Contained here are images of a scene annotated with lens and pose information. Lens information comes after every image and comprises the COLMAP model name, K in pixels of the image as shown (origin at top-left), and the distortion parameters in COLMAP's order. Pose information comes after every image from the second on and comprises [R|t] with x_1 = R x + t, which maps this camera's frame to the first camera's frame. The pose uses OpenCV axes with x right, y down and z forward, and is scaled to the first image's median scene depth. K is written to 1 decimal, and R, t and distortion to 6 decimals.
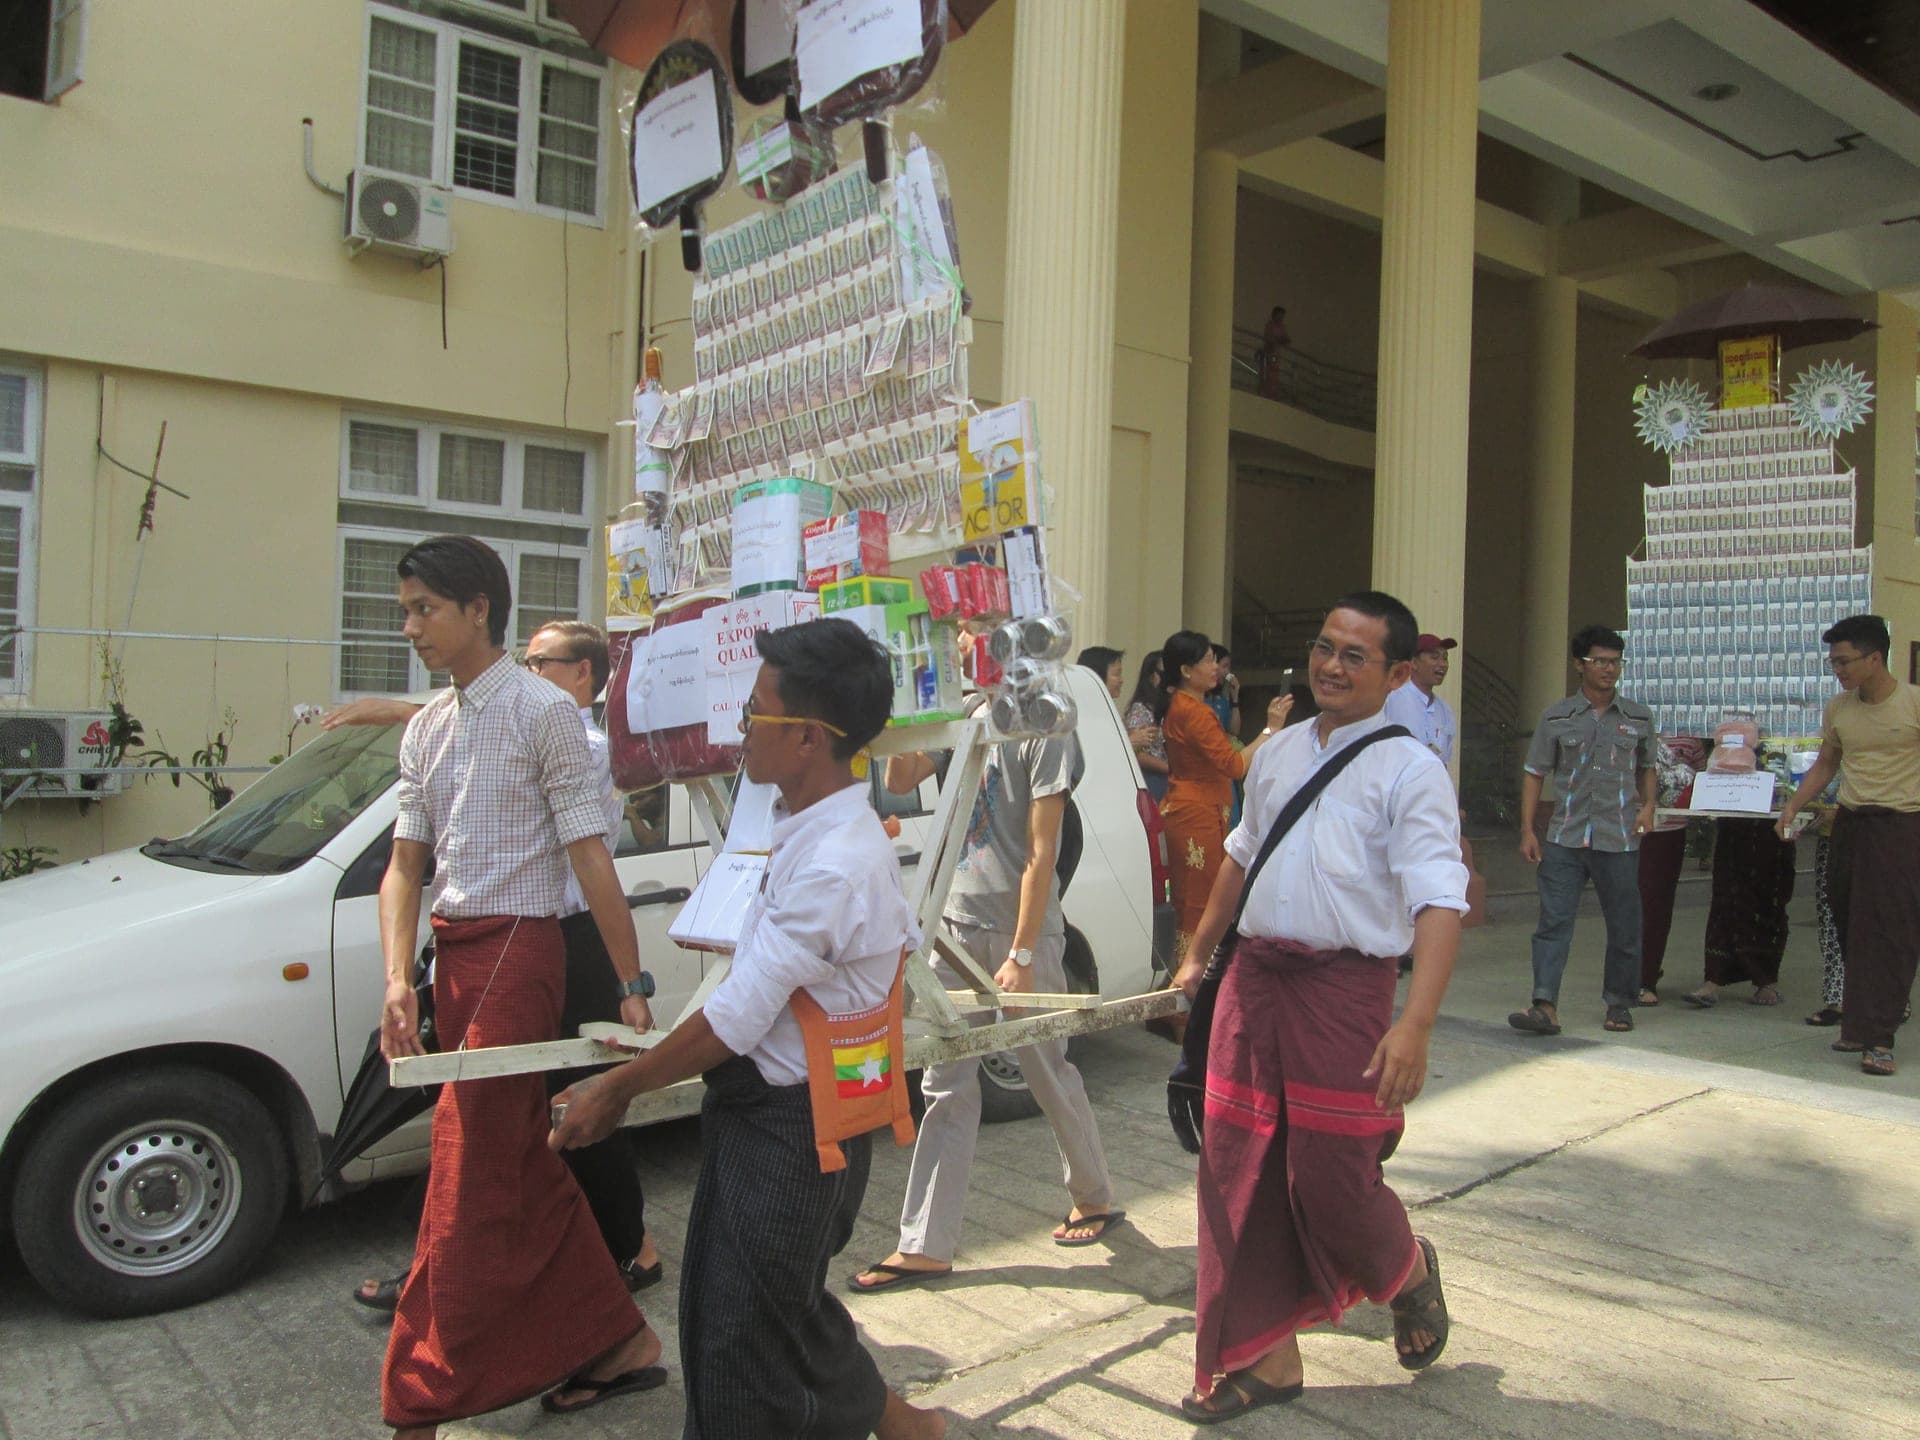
lens RADIAL K [[1624.4, 0, 960.0], [0, 1624.4, 720.0], [0, 0, 1]] dist [-0.117764, 0.101827]
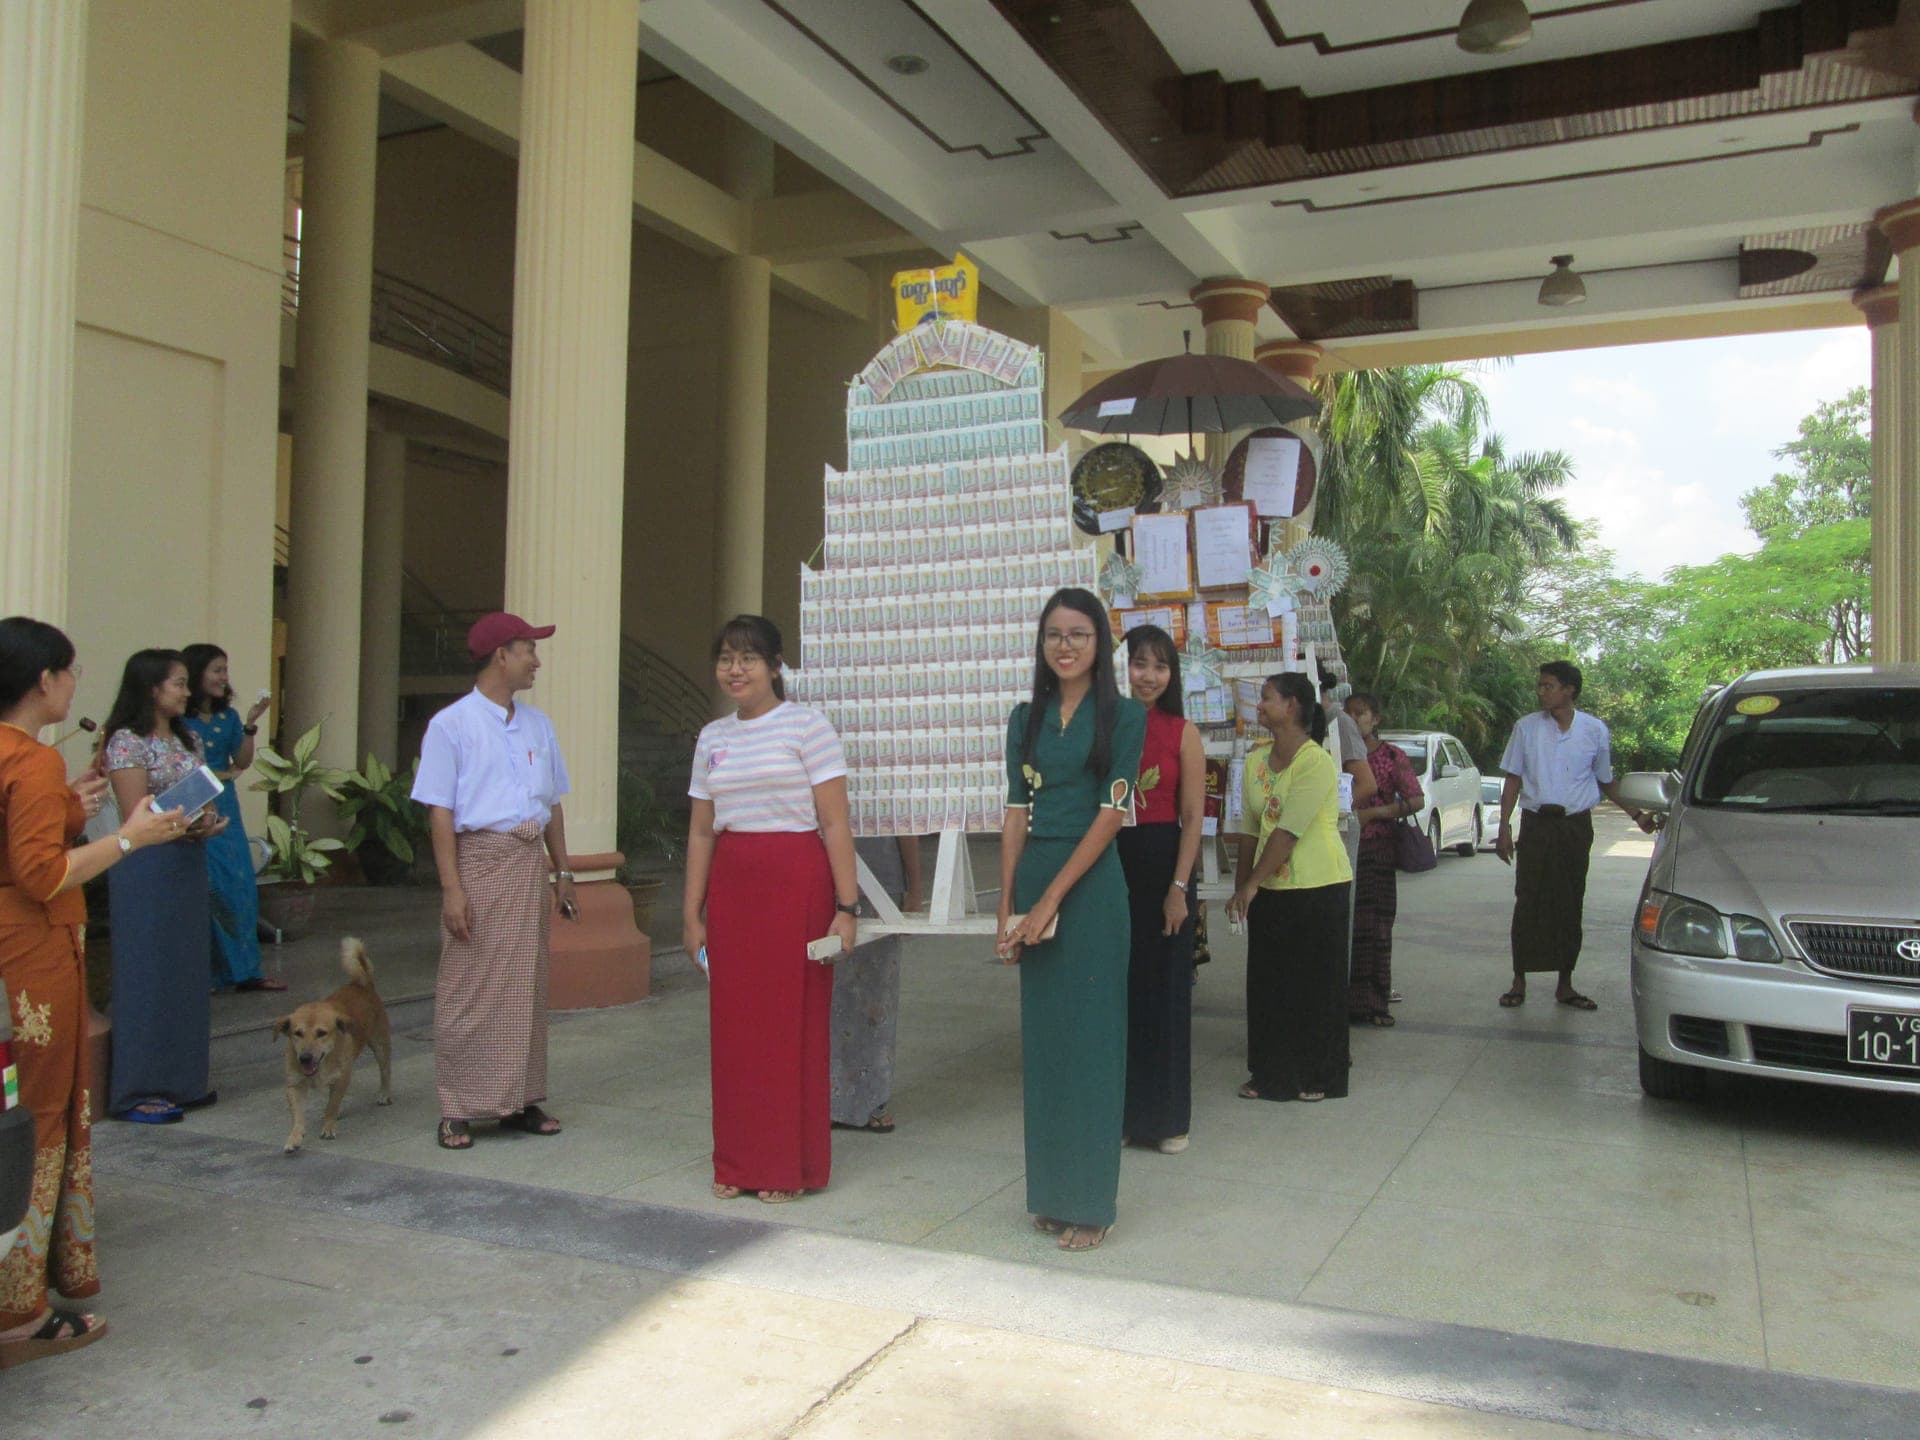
lens RADIAL K [[1593.1, 0, 960.0], [0, 1593.1, 720.0], [0, 0, 1]] dist [-0.035977, 0.012917]
pose [[0.887073, -0.010857, 0.461501, 0.111972], [0.010776, 0.999938, 0.002811, -0.012583], [-0.461503, 0.002480, 0.887135, 0.243101]]
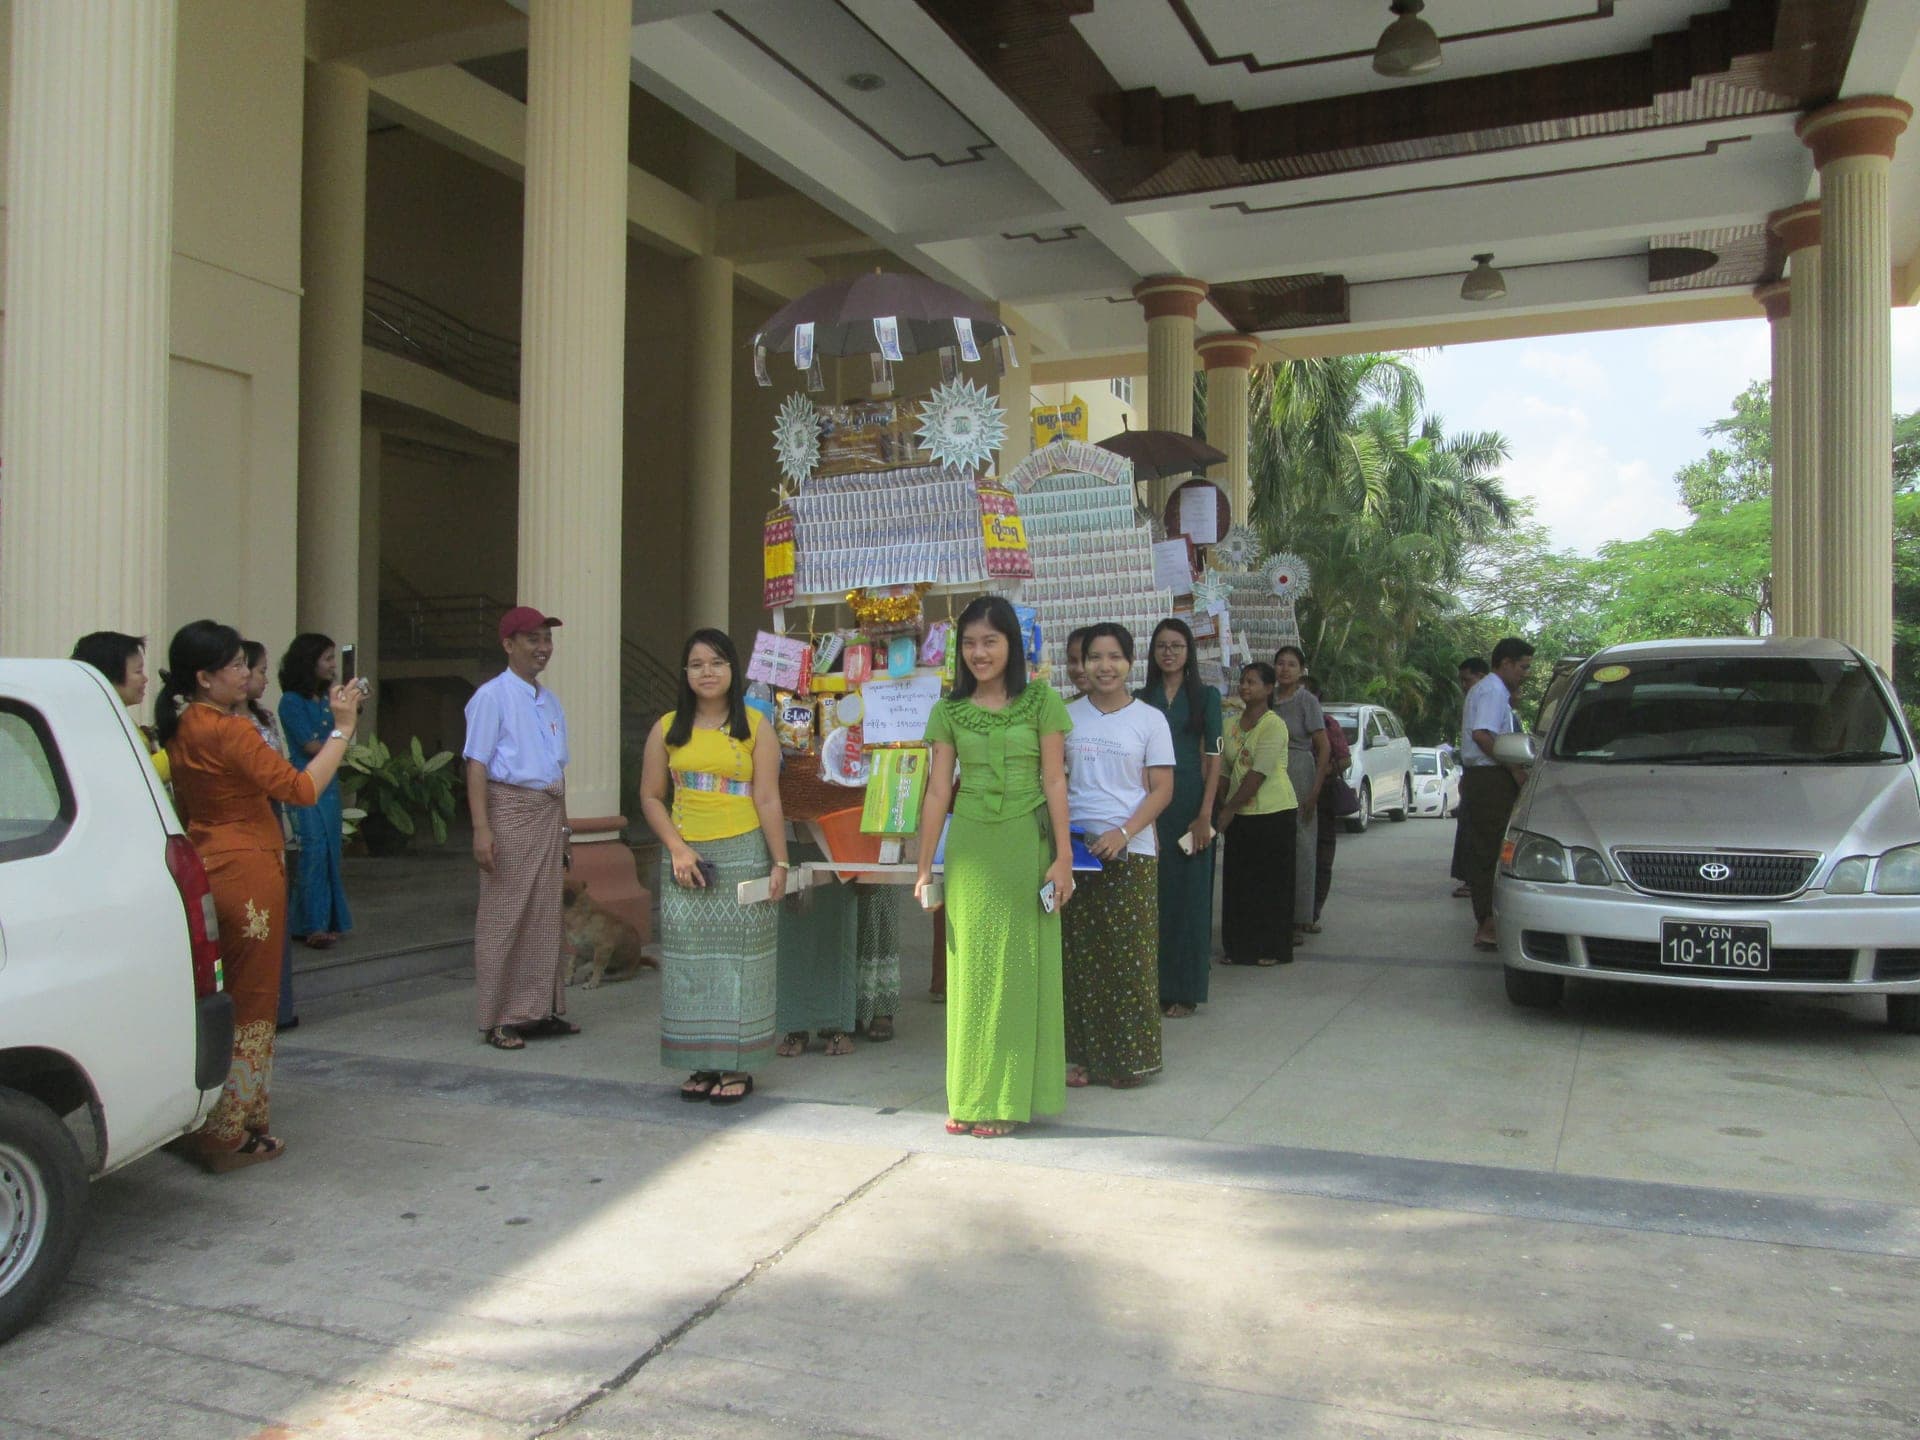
lens RADIAL K [[1593.1, 0, 960.0], [0, 1593.1, 720.0], [0, 0, 1]] dist [-0.035977, 0.012917]
pose [[0.872948, -0.026144, 0.487112, 0.050479], [0.020862, 0.999650, 0.016265, -0.009631], [-0.487367, -0.004036, 0.873188, 0.142492]]
